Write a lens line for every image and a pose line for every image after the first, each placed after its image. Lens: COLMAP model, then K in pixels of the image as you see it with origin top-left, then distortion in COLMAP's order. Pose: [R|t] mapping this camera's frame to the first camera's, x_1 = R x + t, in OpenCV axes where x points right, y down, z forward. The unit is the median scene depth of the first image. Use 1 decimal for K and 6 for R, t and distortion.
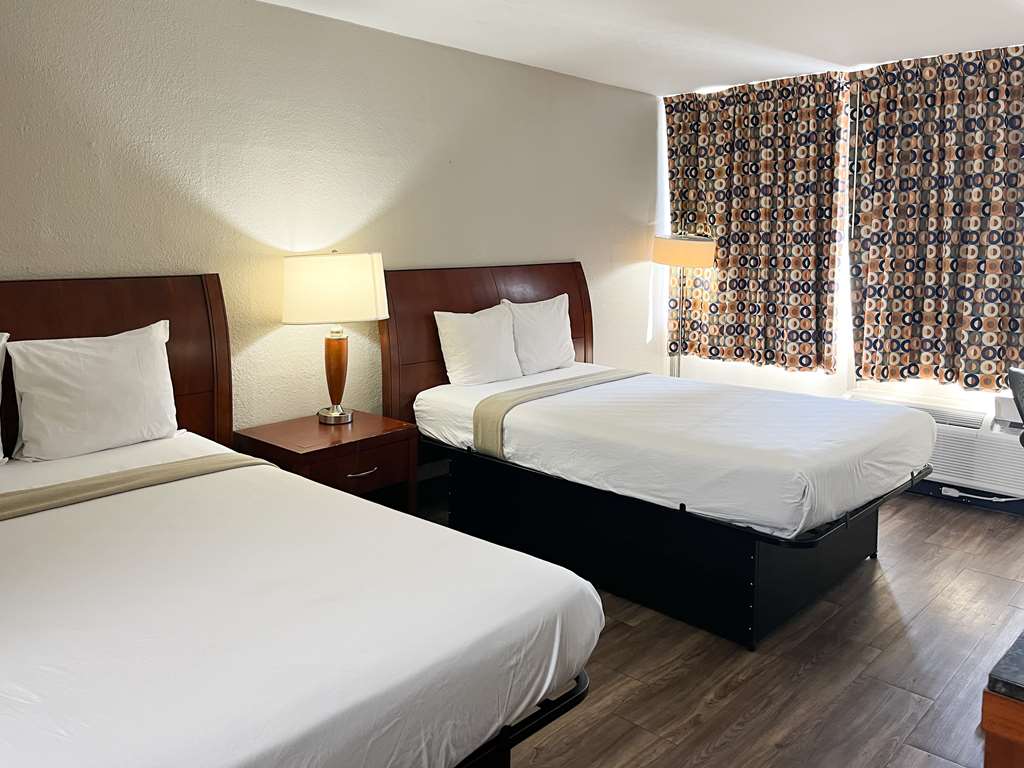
lens RADIAL K [[802.7, 0, 503.4], [0, 802.7, 382.7], [0, 0, 1]] dist [0.073489, -0.091471]
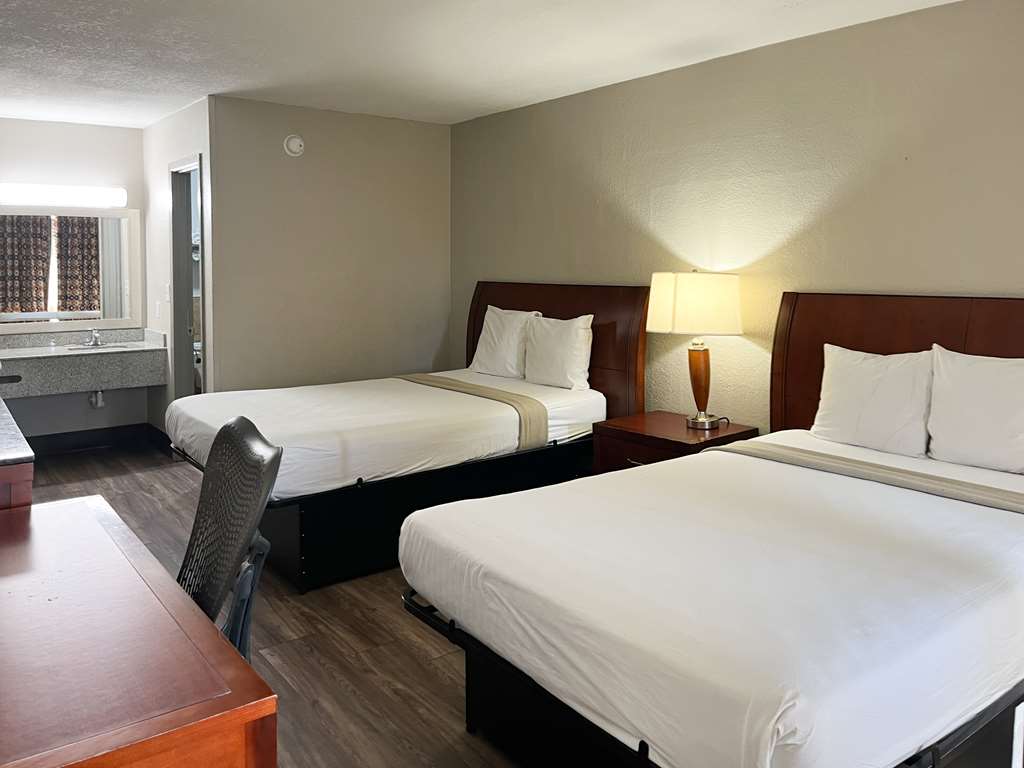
lens RADIAL K [[802.7, 0, 503.4], [0, 802.7, 382.7], [0, 0, 1]] dist [0.073489, -0.091471]
pose [[-0.162206, 0.146251, -0.975859, 1.160608], [-0.169257, 0.970174, 0.173533, -0.200475], [0.972132, 0.193319, -0.132614, 1.142562]]
